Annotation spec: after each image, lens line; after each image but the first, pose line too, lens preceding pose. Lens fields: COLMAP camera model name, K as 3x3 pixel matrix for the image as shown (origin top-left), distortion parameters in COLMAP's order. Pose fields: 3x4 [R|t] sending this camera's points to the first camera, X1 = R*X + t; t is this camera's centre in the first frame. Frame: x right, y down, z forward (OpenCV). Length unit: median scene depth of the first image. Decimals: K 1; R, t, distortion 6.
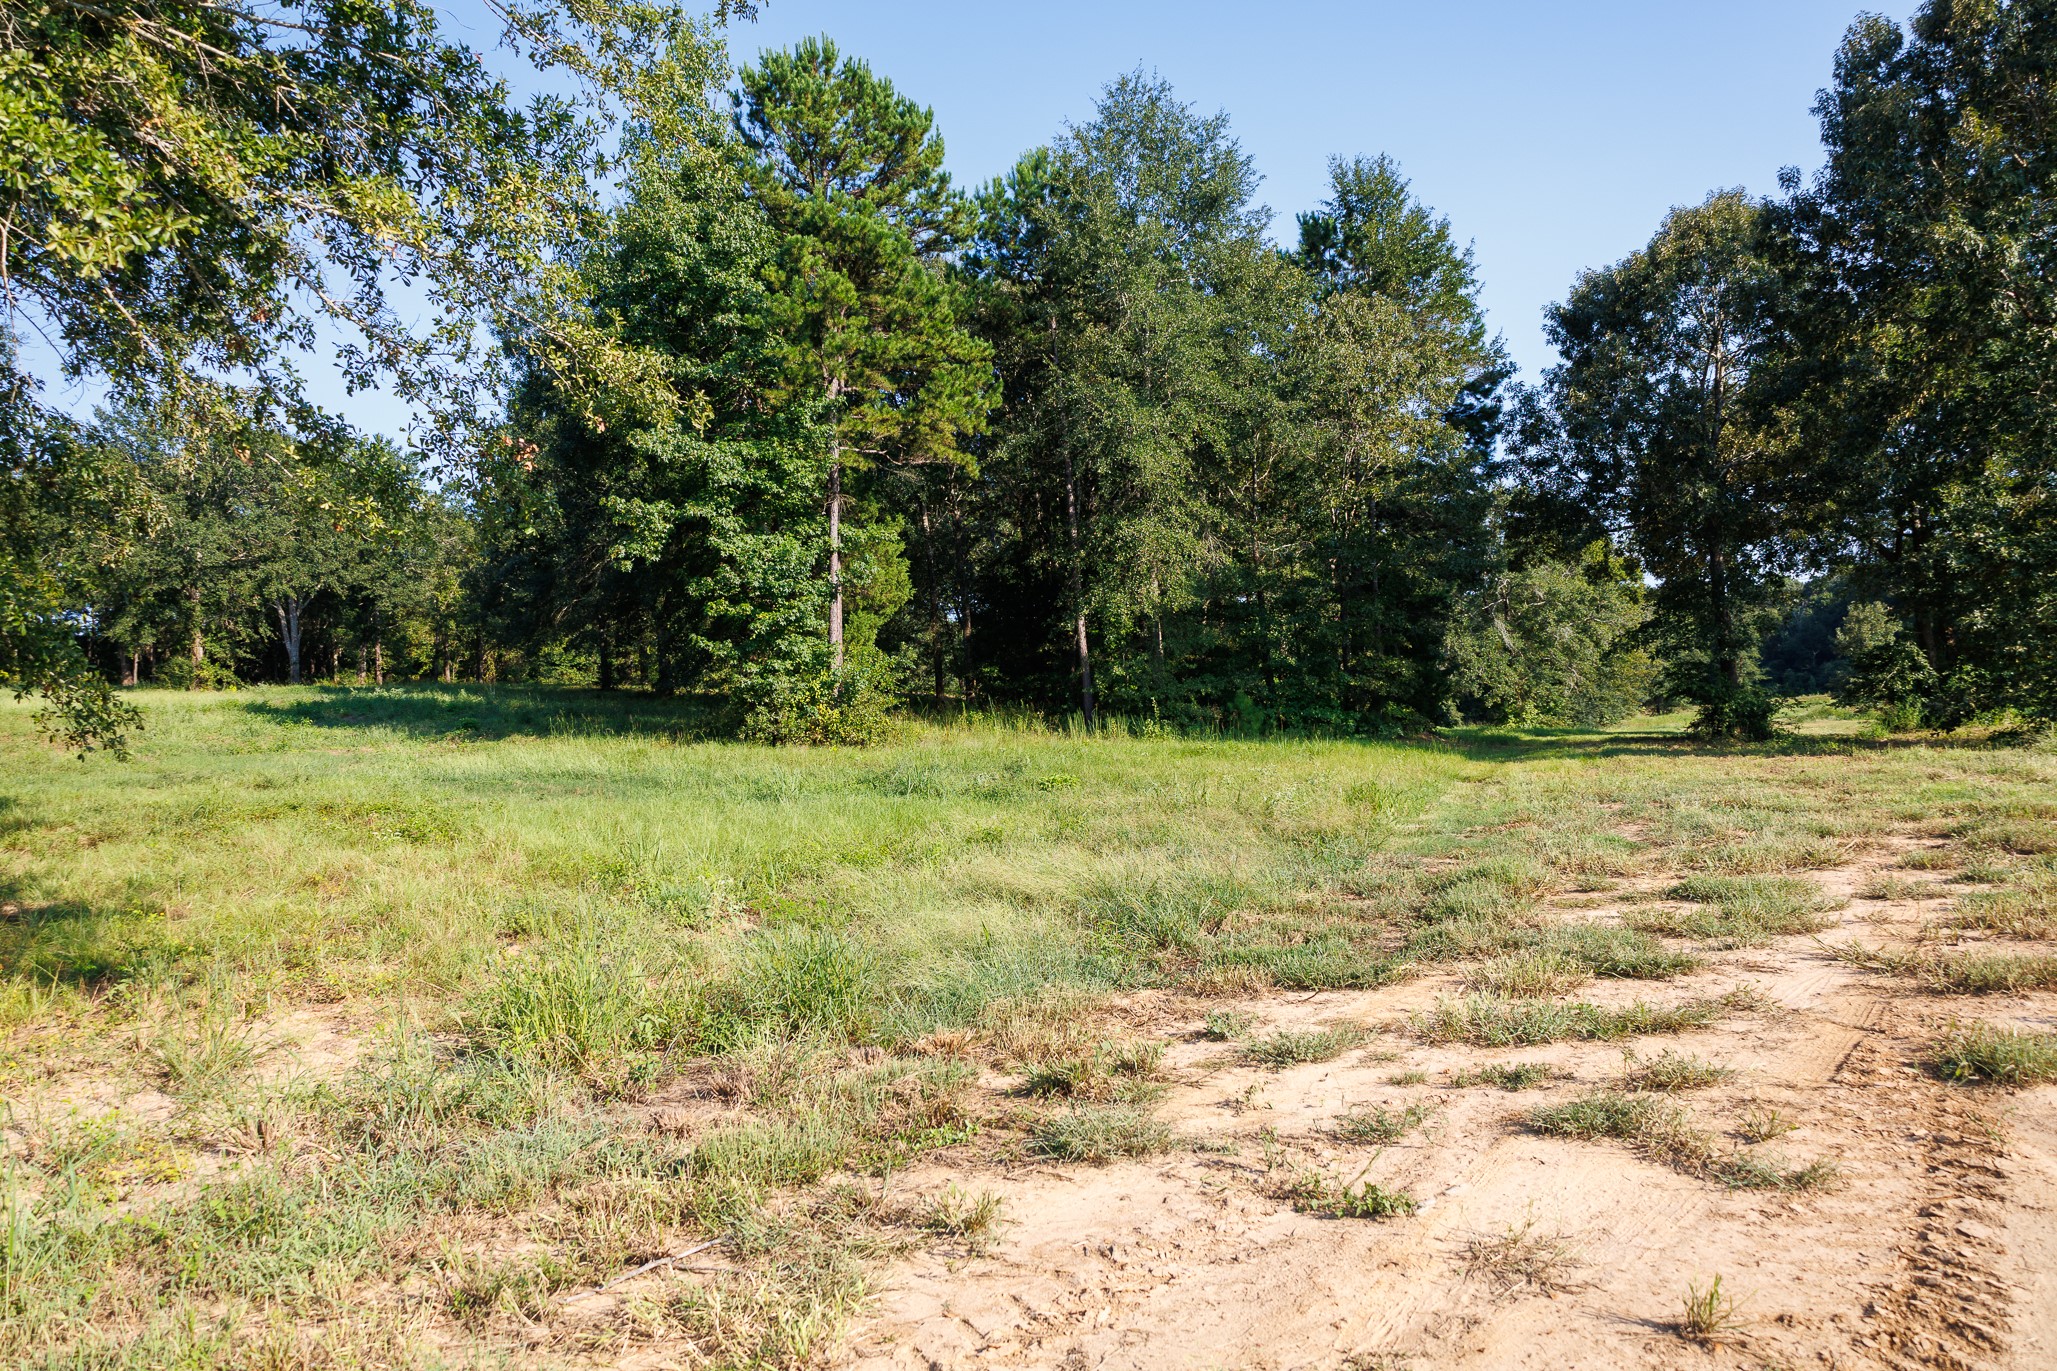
lens RADIAL K [[1437.8, 0, 1029.0], [0, 1437.8, 688.6], [0, 0, 1]] dist [0.000160, 0.000933]
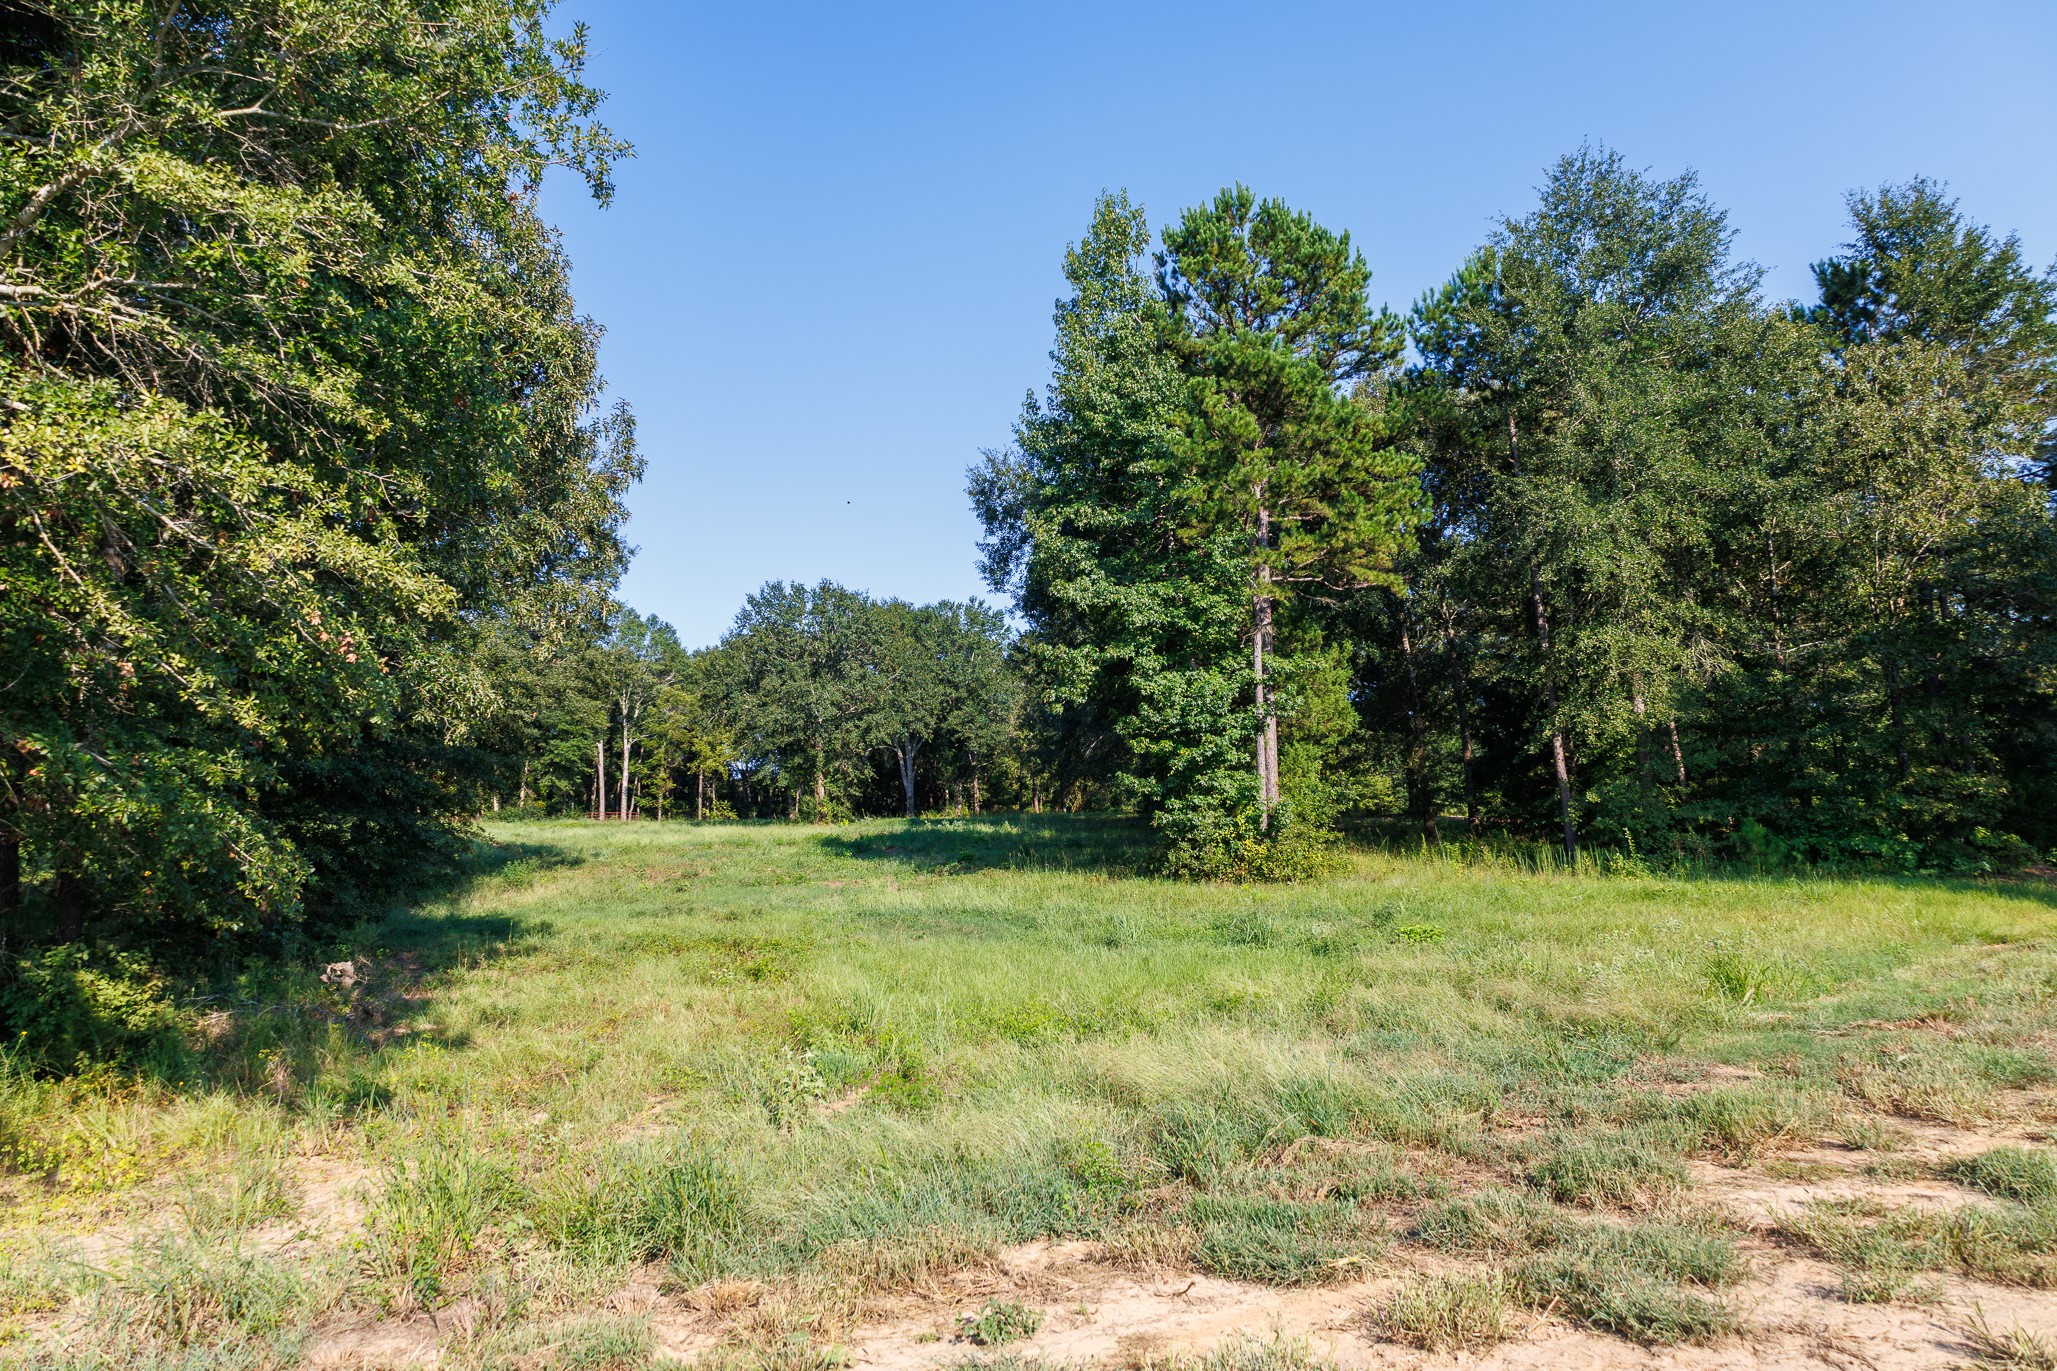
lens RADIAL K [[1369.9, 0, 1028.3], [0, 1369.9, 683.1], [0, 0, 1]] dist [0.007907, -0.001576]
pose [[0.901779, -0.055920, -0.428565, 0.121418], [0.017201, 0.995452, -0.093696, -0.009766], [0.431855, 0.077122, 0.898640, 0.081569]]
